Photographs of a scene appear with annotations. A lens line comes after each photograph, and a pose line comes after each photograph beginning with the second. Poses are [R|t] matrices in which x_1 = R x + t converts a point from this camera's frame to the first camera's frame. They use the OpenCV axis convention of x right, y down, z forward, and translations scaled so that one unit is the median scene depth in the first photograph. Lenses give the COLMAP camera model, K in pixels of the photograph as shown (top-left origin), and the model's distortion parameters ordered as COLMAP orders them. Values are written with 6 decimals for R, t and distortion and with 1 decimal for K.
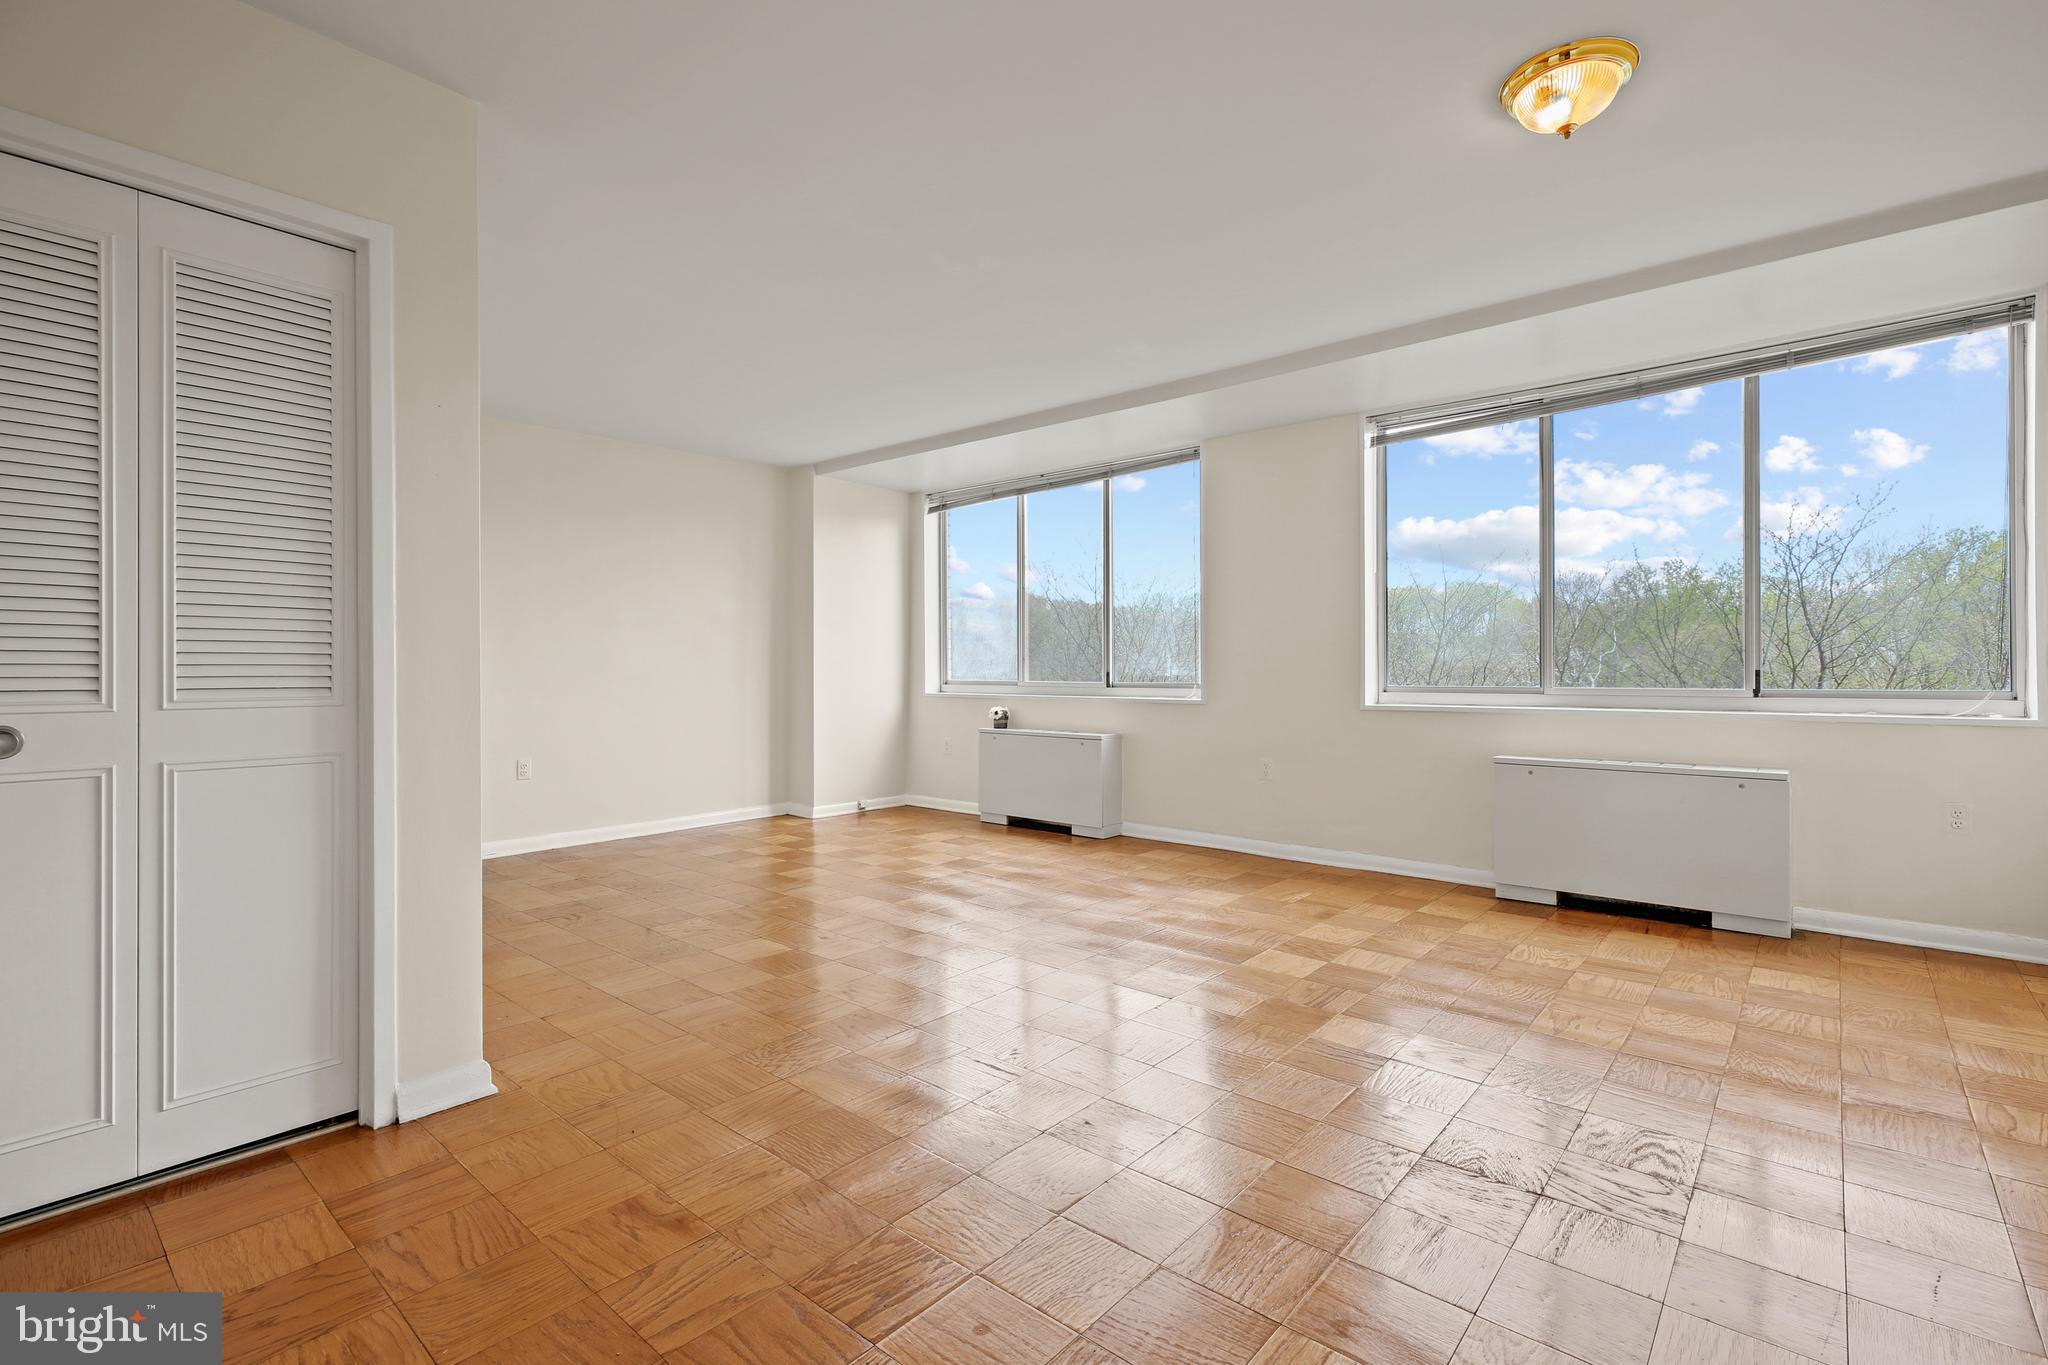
lens RADIAL K [[922.5, 0, 1040.1], [0, 922.5, 668.9], [0, 0, 1]] dist [0.004269, 0.000142]
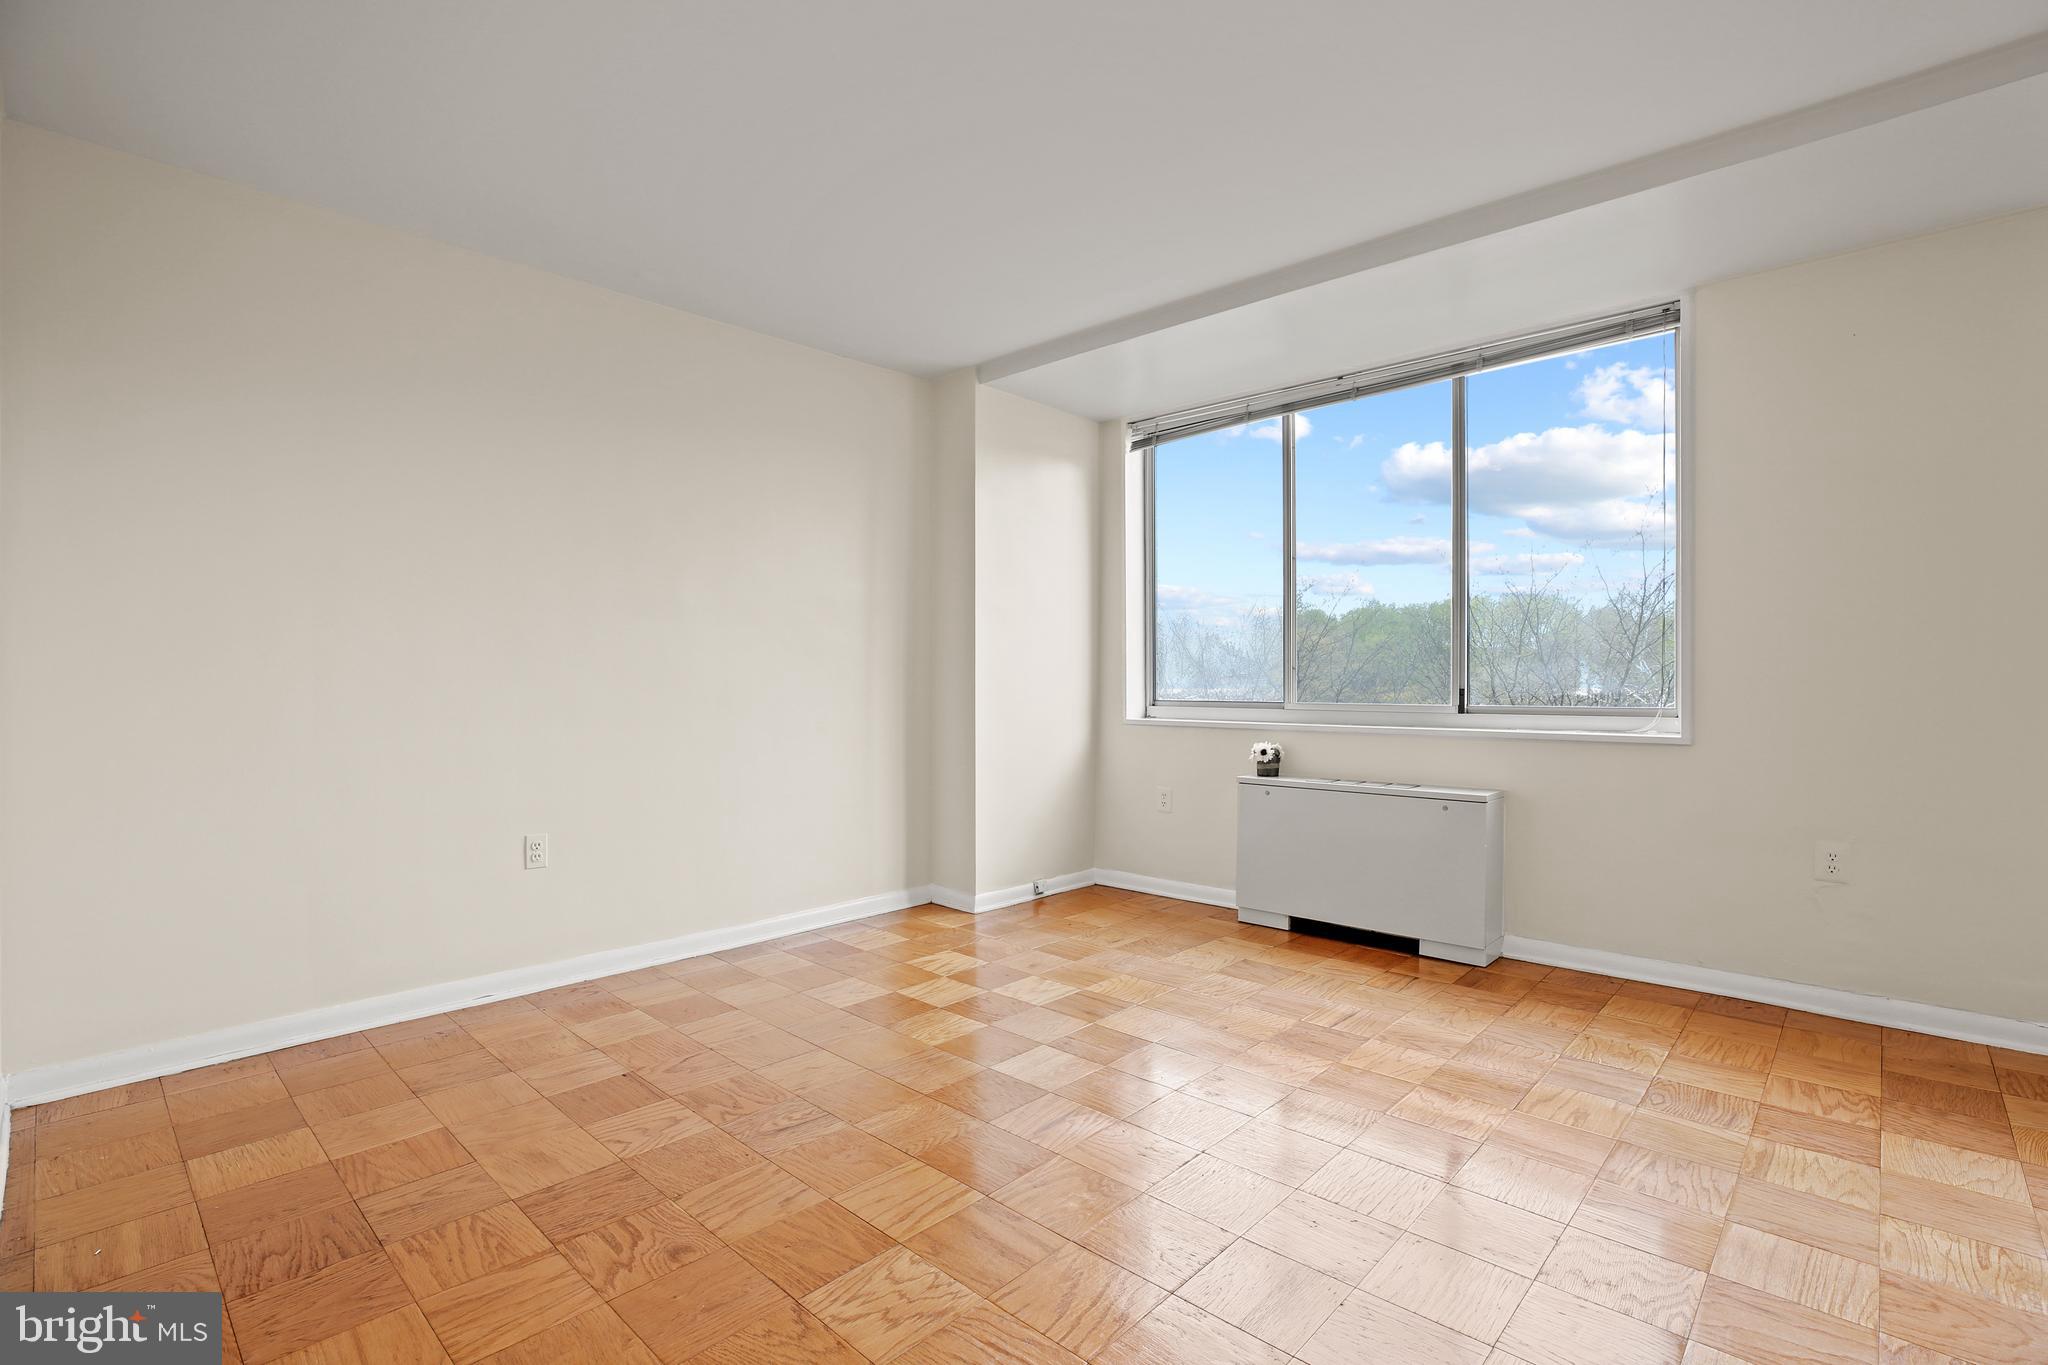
lens RADIAL K [[922.5, 0, 1014.9], [0, 922.5, 685.4], [0, 0, 1]] dist [0.004269, 0.000142]
pose [[0.999621, 0.002162, -0.027448, -0.199468], [-0.002050, 0.999989, 0.004100, -0.000565], [0.027456, -0.004042, 0.999615, 0.352605]]
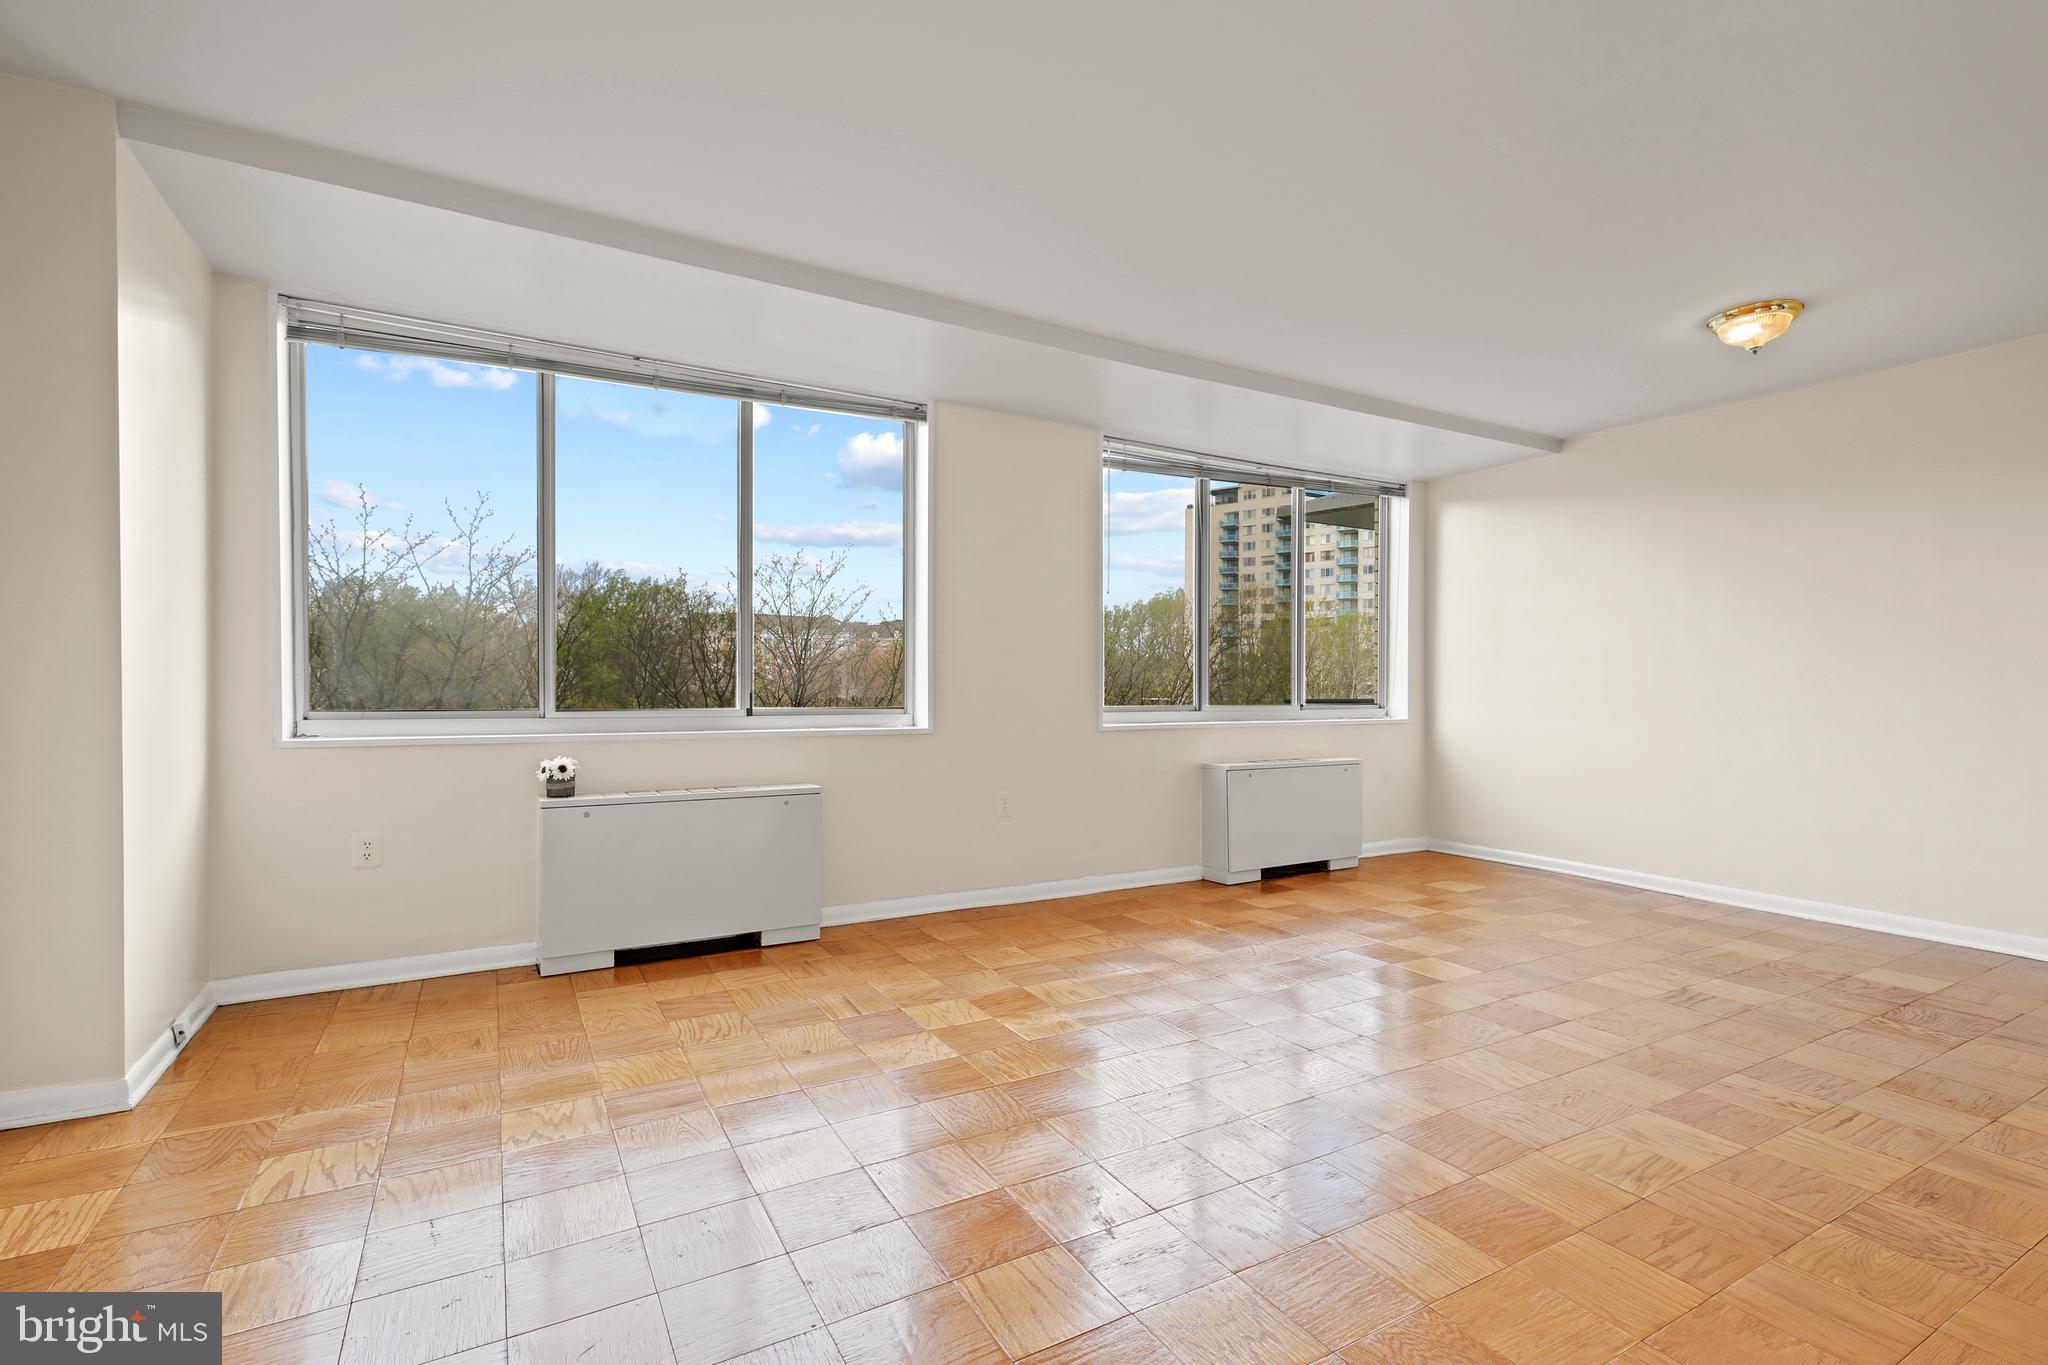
lens RADIAL K [[922.5, 0, 1033.4], [0, 922.5, 689.6], [0, 0, 1]] dist [0.004269, 0.000142]
pose [[0.346977, 0.006029, 0.937854, -0.459889], [-0.003167, 0.999981, -0.005257, 0.003906], [-0.937868, -0.001146, 0.346989, 0.553827]]
